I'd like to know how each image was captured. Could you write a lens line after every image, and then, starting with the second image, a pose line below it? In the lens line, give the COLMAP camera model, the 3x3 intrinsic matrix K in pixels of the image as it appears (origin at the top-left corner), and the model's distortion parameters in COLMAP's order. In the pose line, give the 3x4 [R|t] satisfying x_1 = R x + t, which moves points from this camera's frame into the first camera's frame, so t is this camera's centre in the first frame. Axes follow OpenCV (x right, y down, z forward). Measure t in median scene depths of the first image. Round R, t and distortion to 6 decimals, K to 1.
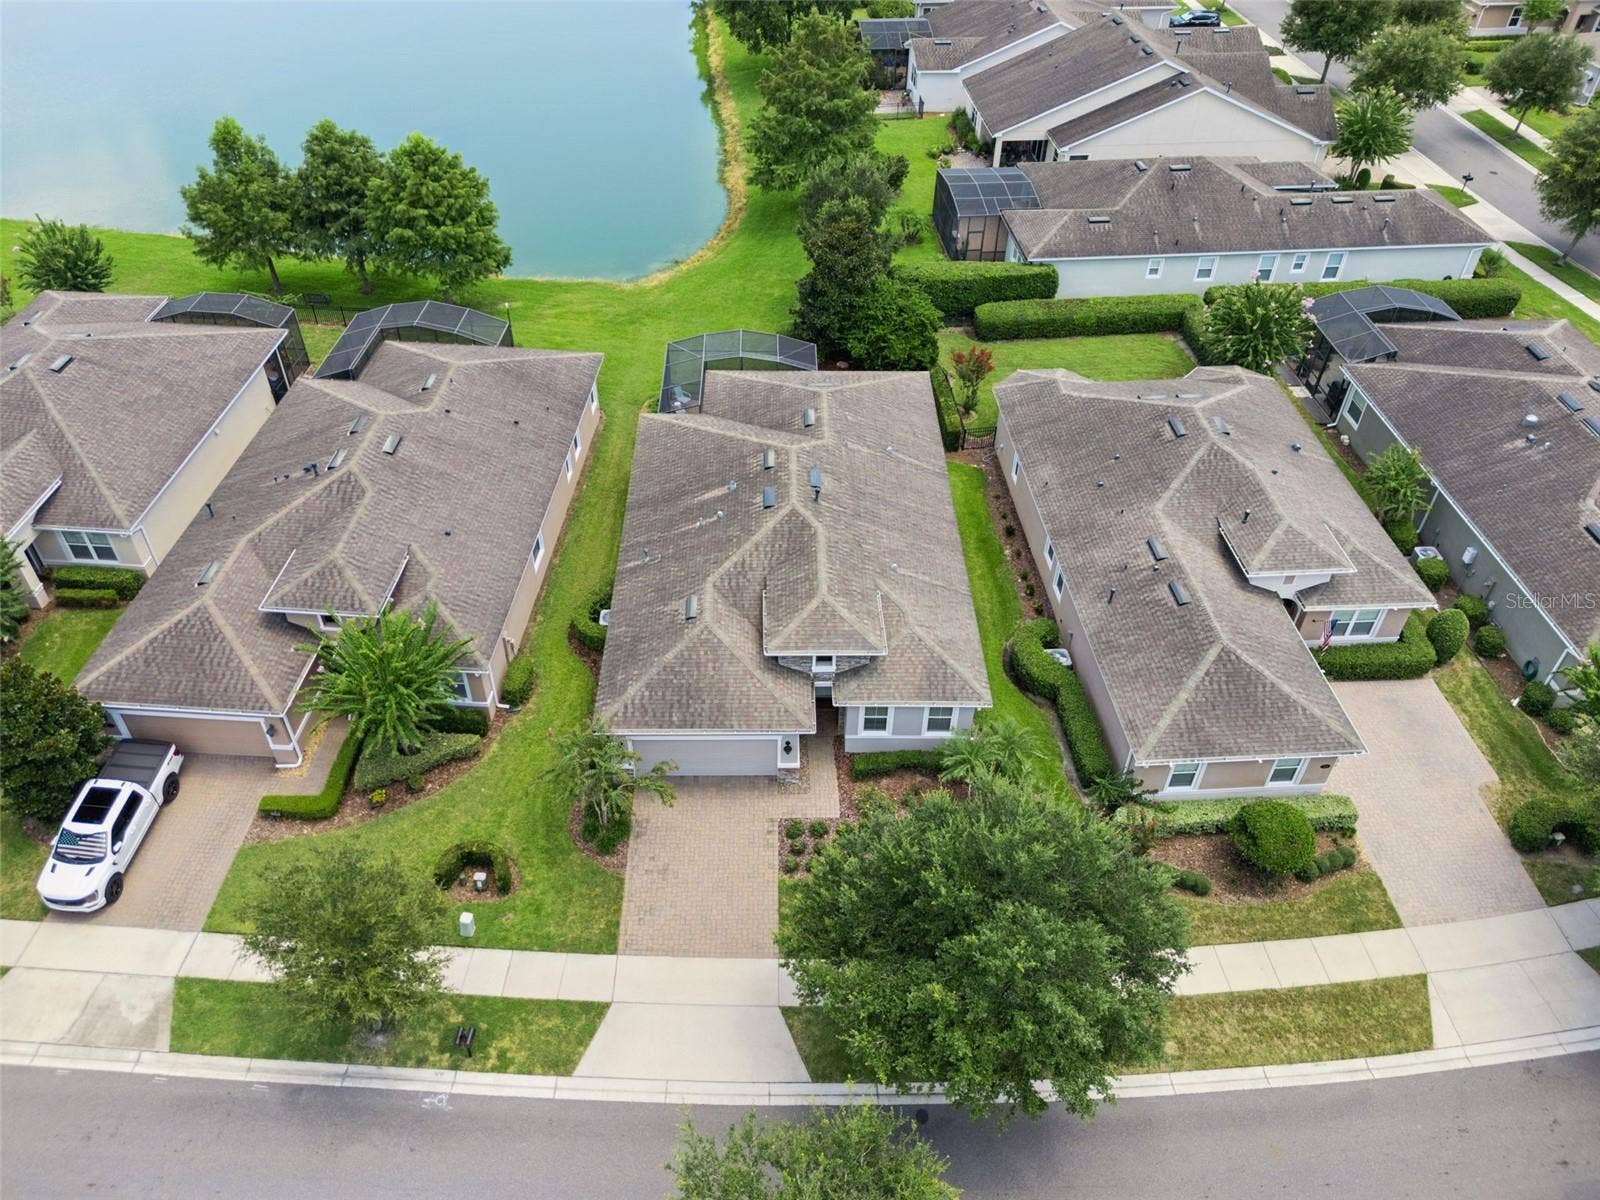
lens RADIAL K [[1195.4, 0, 800.0], [0, 1195.4, 600.0], [0, 0, 1]] dist [0.072962, -0.079810]
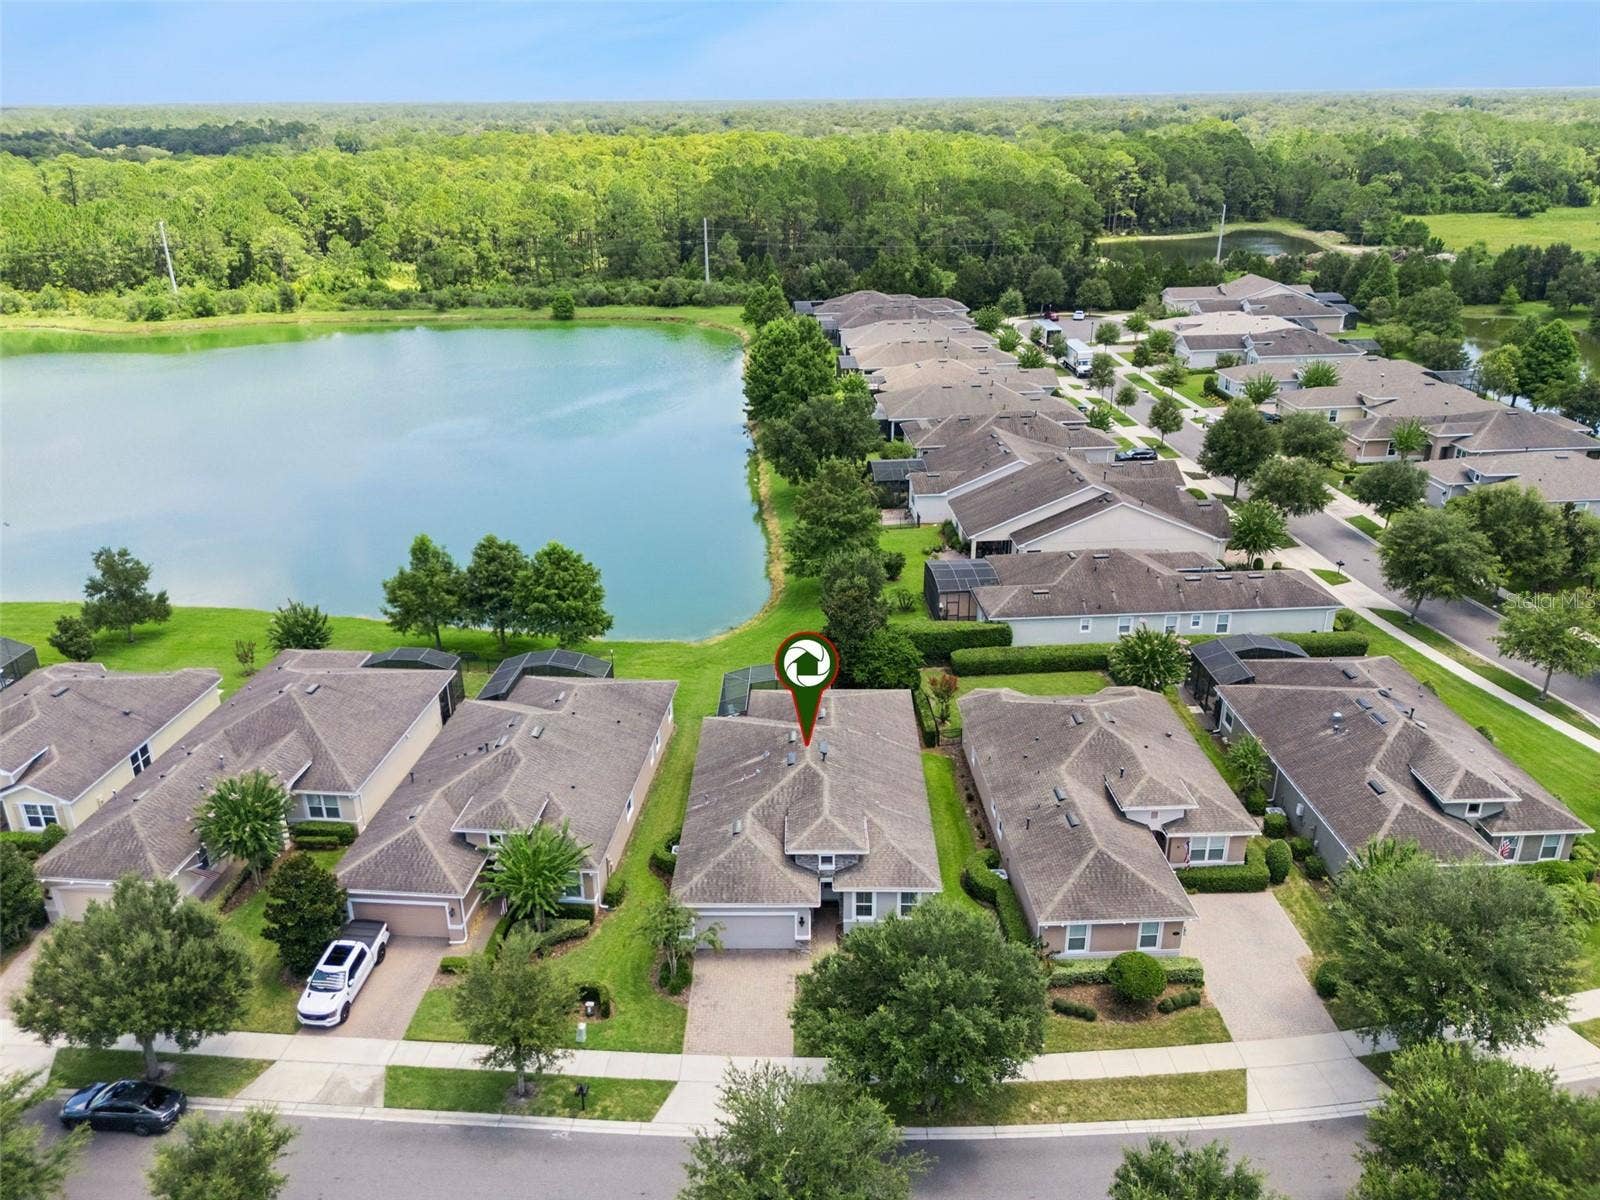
lens RADIAL K [[1195.4, 0, 800.0], [0, 1195.4, 600.0], [0, 0, 1]] dist [0.072962, -0.079810]
pose [[0.999095, -0.014566, -0.039962, 0.043449], [0.000956, 0.946989, -0.321265, 0.187303], [0.042524, 0.320936, 0.946146, -0.422233]]
